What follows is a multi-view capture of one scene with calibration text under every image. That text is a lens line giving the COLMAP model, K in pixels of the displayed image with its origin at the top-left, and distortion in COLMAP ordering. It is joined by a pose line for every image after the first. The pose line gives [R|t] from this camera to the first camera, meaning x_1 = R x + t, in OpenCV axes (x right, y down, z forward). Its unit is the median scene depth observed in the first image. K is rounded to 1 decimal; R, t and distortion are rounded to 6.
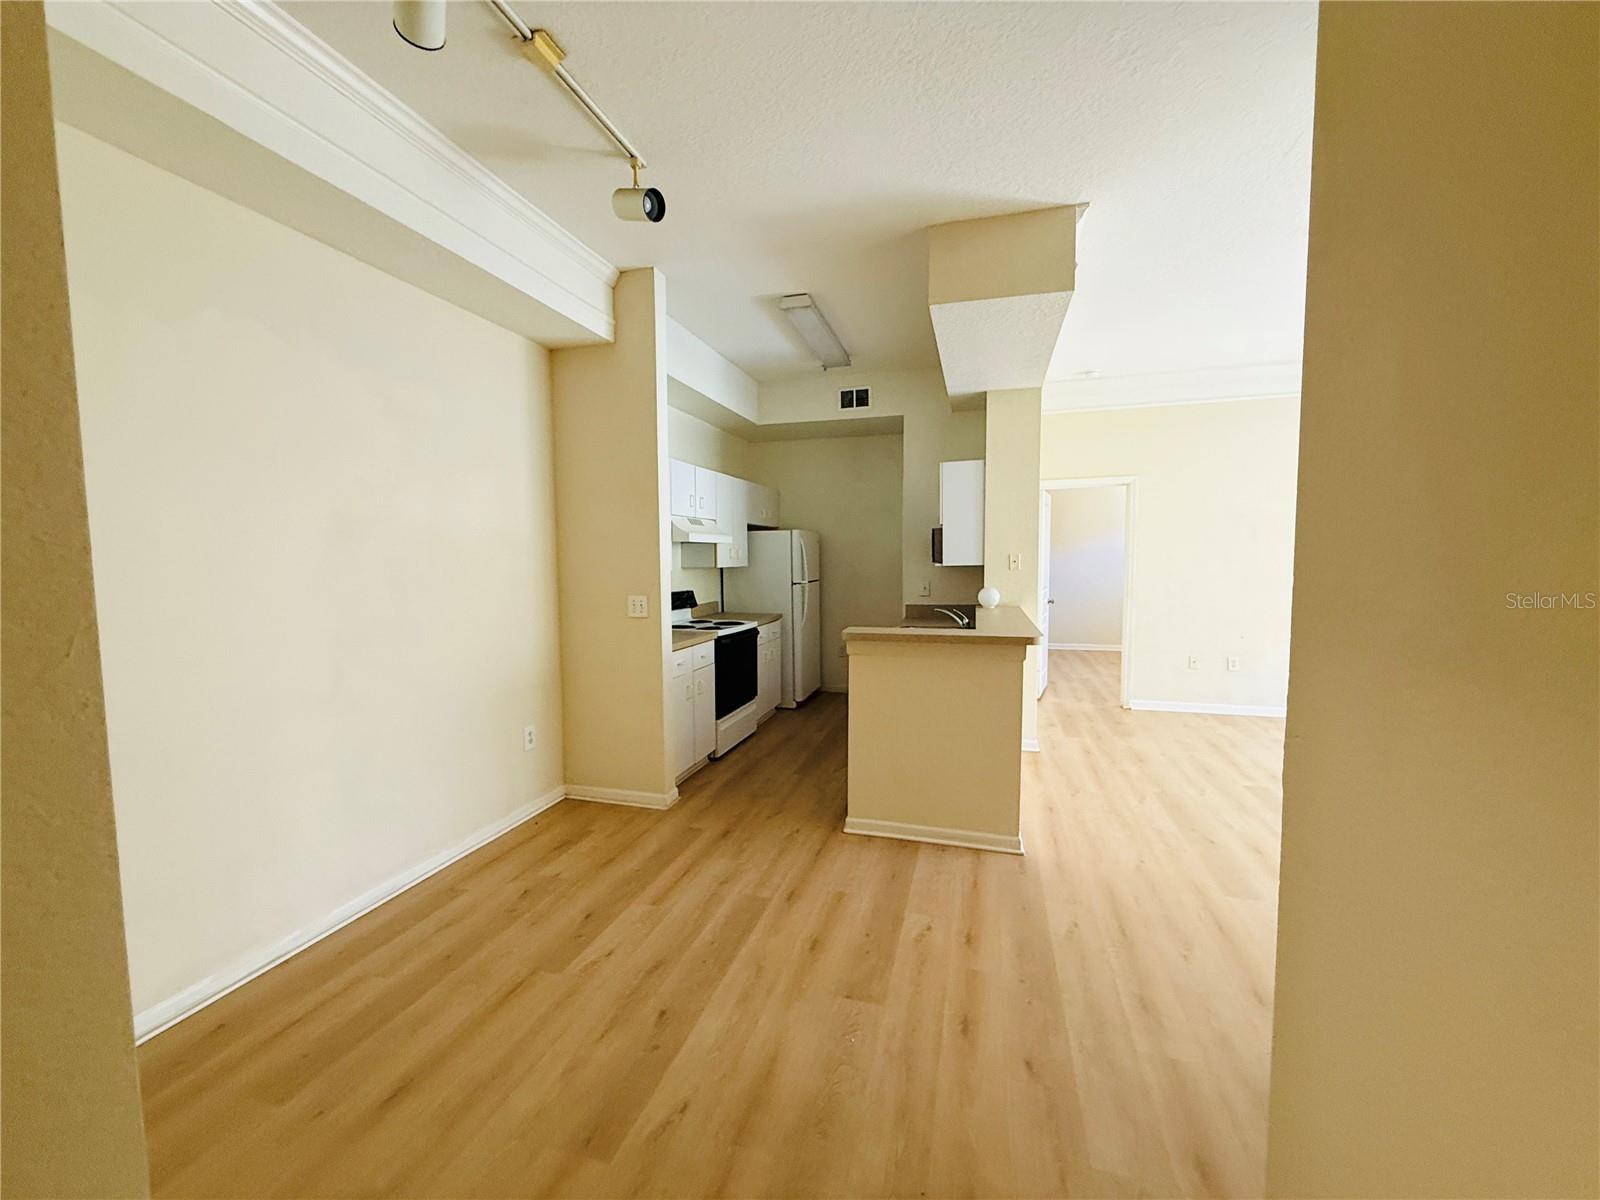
lens RADIAL K [[636.5, 0, 798.7], [0, 636.5, 605.4], [0, 0, 1]] dist [-0.000260, 0.000120]
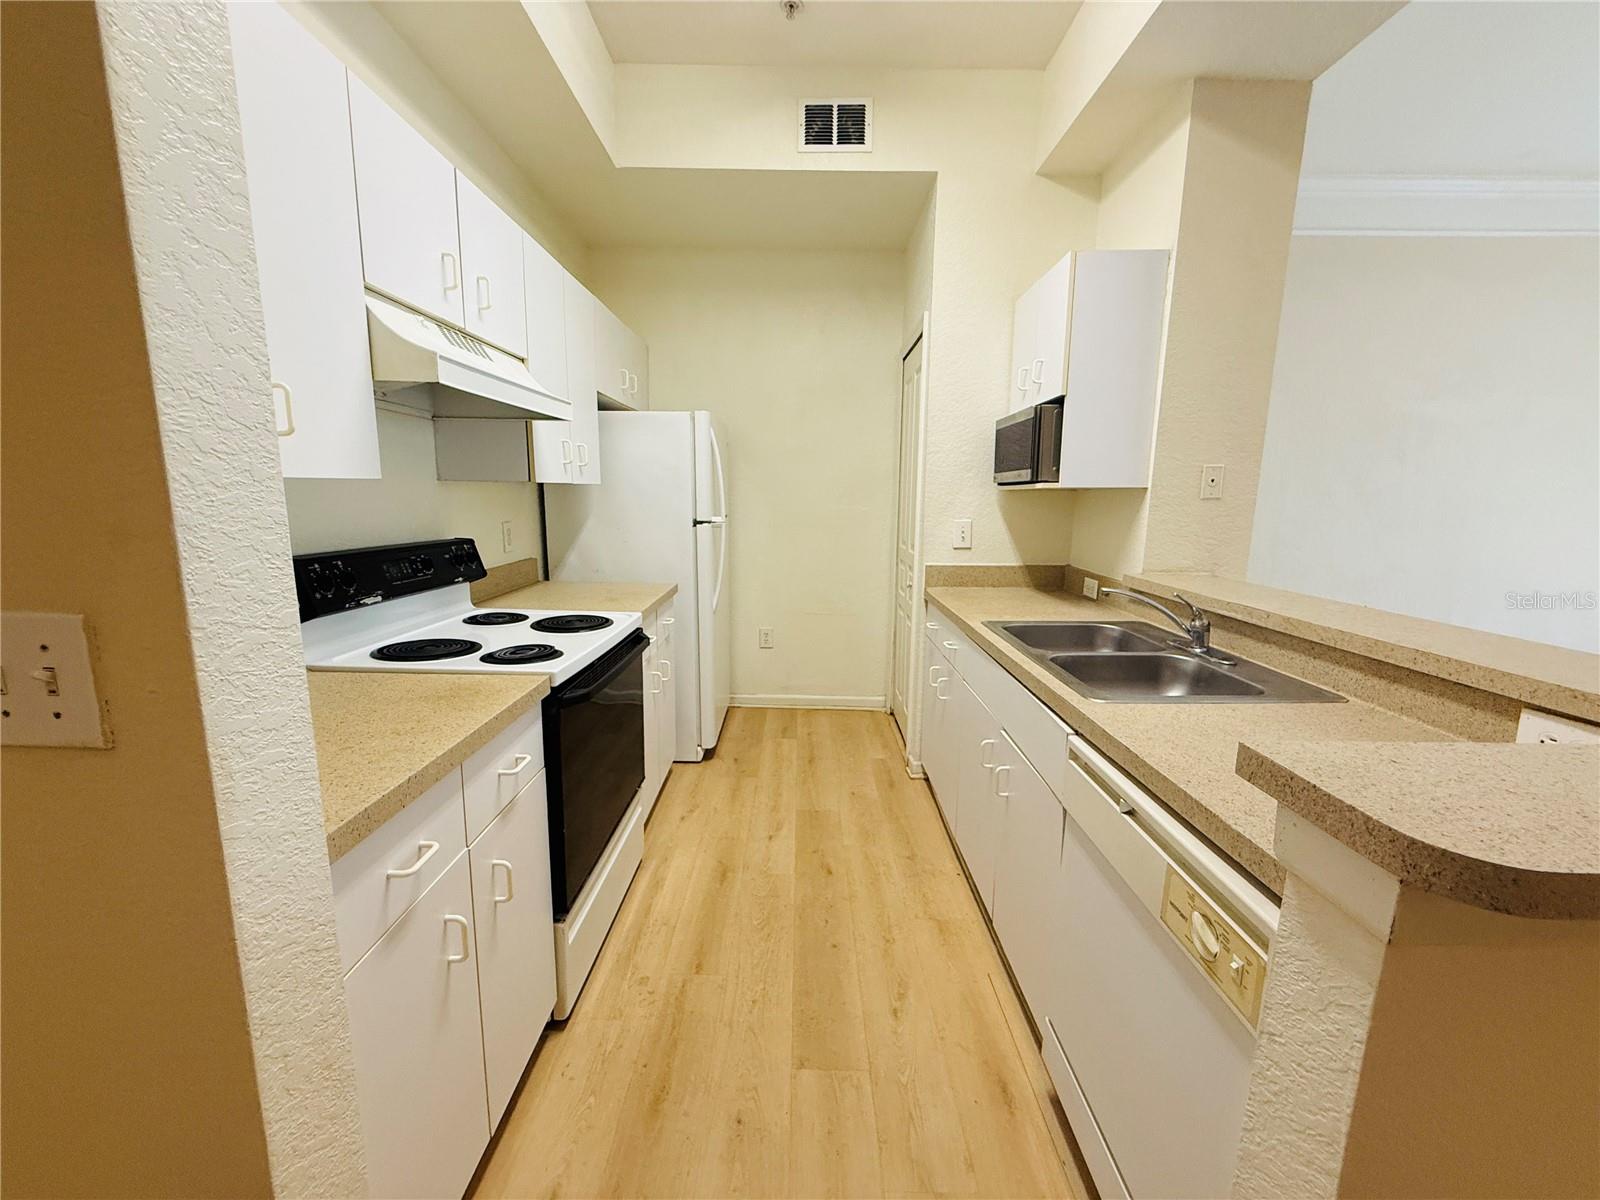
lens RADIAL K [[636.5, 0, 795.5], [0, 636.5, 602.9], [0, 0, 1]] dist [-0.000260, 0.000120]
pose [[0.962216, -0.027327, 0.270913, -0.118584], [0.001214, 0.995372, 0.096092, -0.032204], [-0.272285, -0.092133, 0.957796, 0.827260]]
